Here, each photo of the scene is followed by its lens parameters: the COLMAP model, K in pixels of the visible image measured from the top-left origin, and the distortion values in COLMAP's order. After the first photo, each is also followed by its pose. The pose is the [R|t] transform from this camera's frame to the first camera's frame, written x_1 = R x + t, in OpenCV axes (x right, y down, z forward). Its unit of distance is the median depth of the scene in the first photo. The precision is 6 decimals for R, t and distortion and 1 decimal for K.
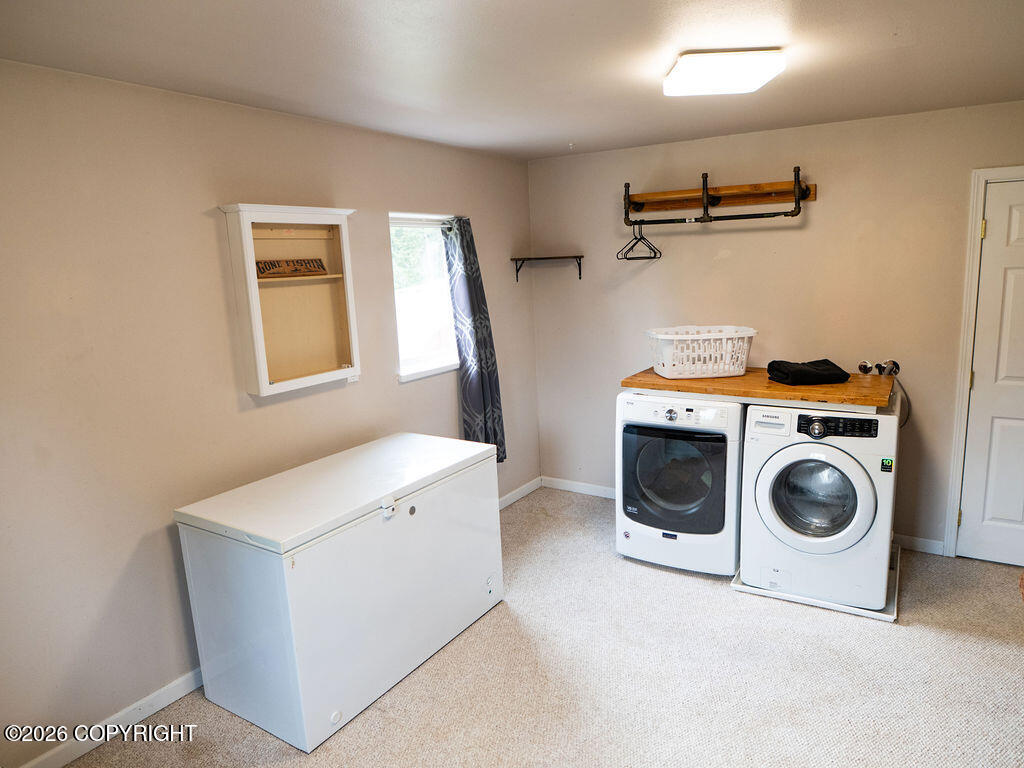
lens RADIAL K [[671.0, 0, 534.2], [0, 671.0, 384.7], [0, 0, 1]] dist [-0.001647, -0.002091]
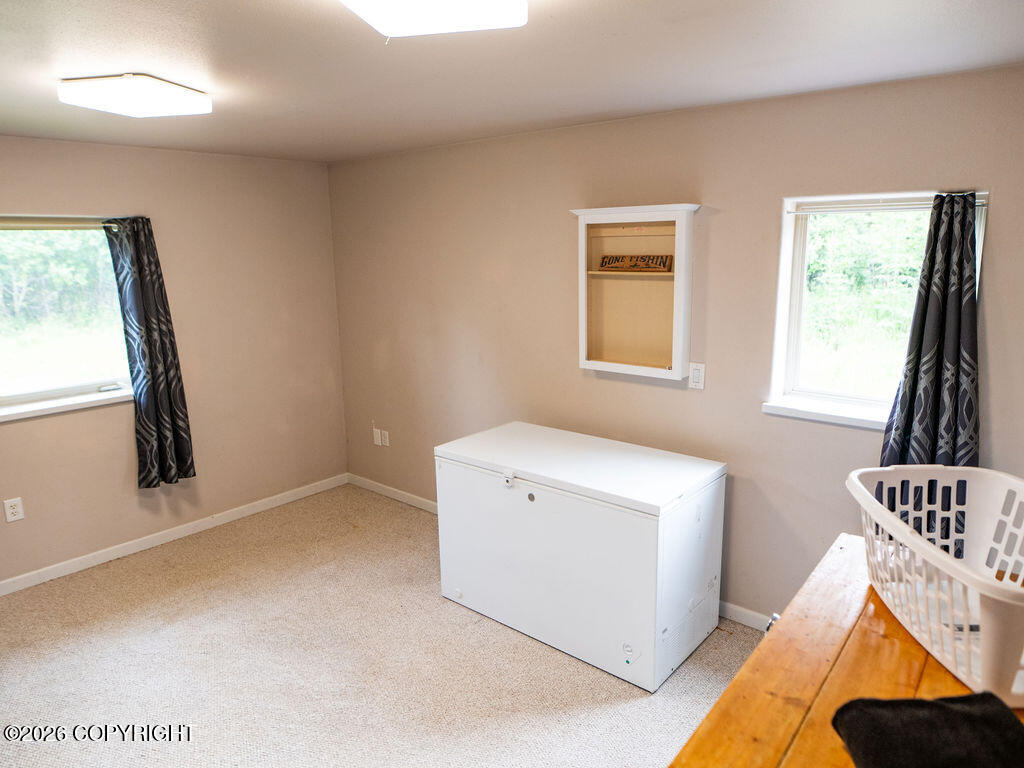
lens RADIAL K [[671.0, 0, 534.2], [0, 671.0, 384.7], [0, 0, 1]] dist [-0.001647, -0.002091]
pose [[-0.136612, 0.243430, -0.960249, 0.743759], [-0.166646, 0.949876, 0.264508, -0.248042], [0.976507, 0.196157, -0.089198, 0.982436]]
